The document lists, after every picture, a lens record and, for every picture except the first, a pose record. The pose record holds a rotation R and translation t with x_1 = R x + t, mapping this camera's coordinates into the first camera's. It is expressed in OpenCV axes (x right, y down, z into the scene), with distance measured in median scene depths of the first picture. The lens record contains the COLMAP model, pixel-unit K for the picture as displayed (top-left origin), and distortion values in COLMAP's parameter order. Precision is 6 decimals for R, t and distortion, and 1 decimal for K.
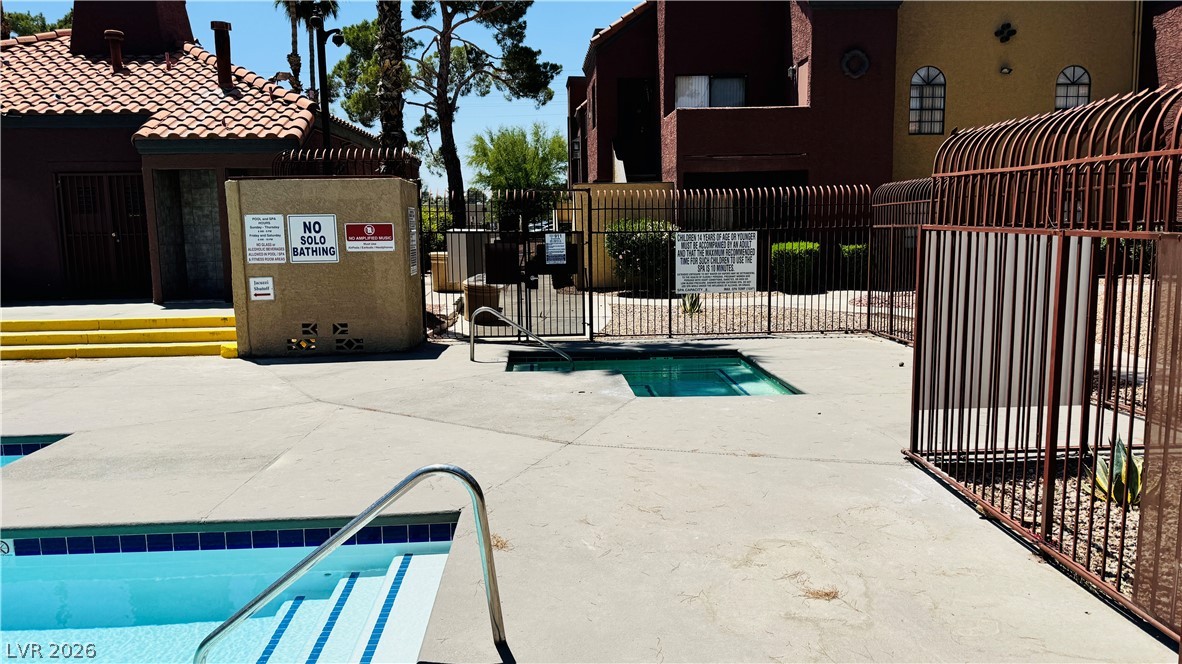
lens RADIAL K [[828.1, 0, 595.0], [0, 828.1, 327.2], [0, 0, 1]] dist [0.023487, -0.018885]
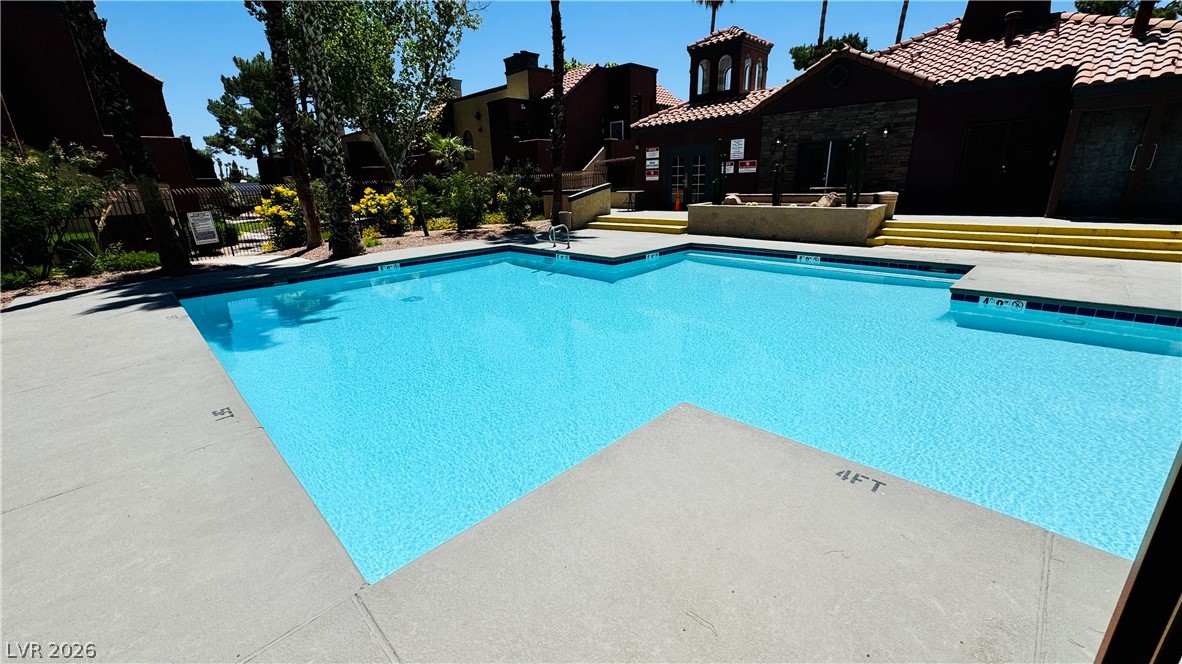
lens RADIAL K [[473.8, 0, 594.6], [0, 473.8, 328.4], [0, 0, 1]] dist [-0.004183, 0.001630]
pose [[0.656849, 0.219221, -0.721451, -0.511870], [-0.077372, 0.971349, 0.224711, 0.039079], [0.750042, -0.091782, 0.654991, -0.104035]]
